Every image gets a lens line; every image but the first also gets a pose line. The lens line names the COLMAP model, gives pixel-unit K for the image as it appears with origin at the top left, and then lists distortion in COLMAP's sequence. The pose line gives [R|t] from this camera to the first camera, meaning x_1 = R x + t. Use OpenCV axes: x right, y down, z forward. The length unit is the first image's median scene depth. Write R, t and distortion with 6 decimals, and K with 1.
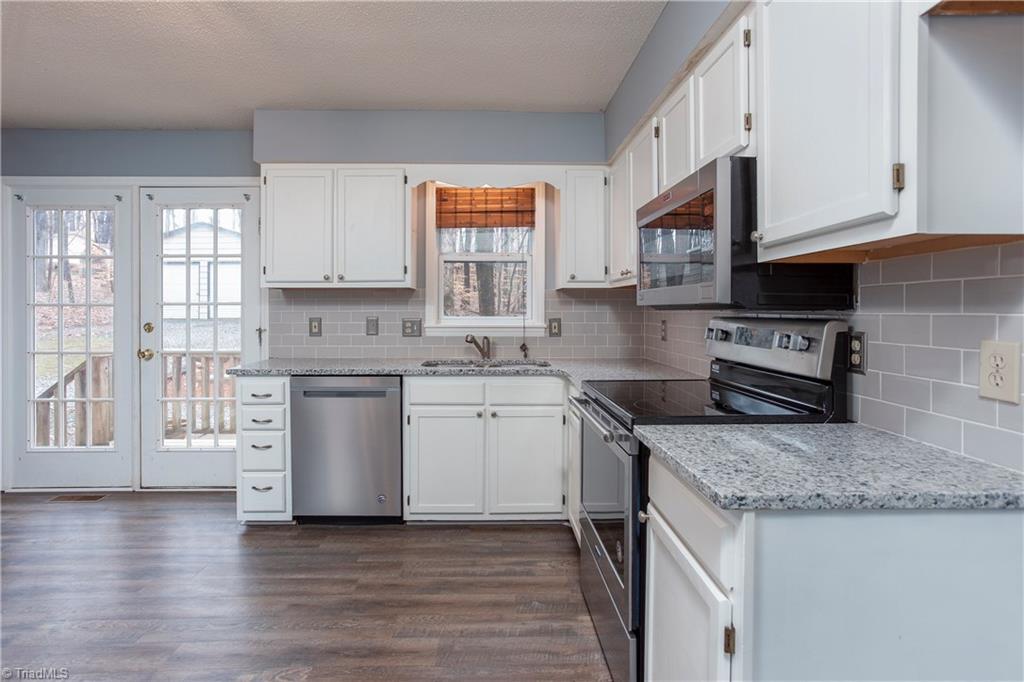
lens RADIAL K [[503.2, 0, 502.2], [0, 503.2, 312.1], [0, 0, 1]] dist [-0.000216, 0.001099]
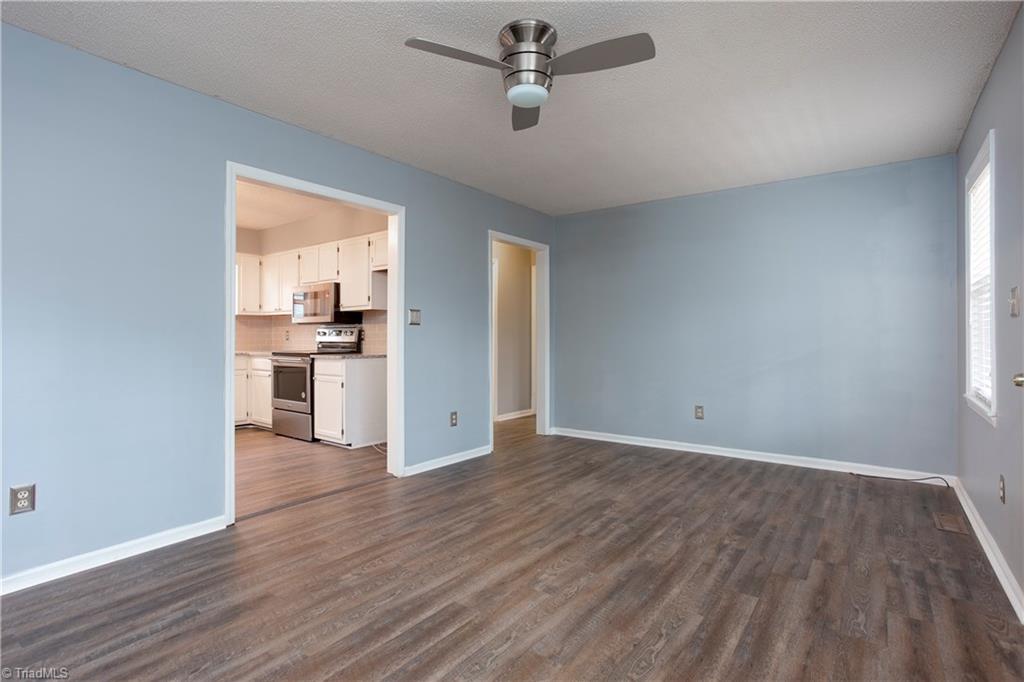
lens RADIAL K [[503.2, 0, 510.8], [0, 503.2, 344.2], [0, 0, 1]] dist [-0.000216, 0.001099]
pose [[0.620652, -0.006244, 0.784062, -1.594626], [0.003263, 0.999980, 0.005381, 0.131065], [-0.784080, -0.000781, 0.620660, -2.252218]]
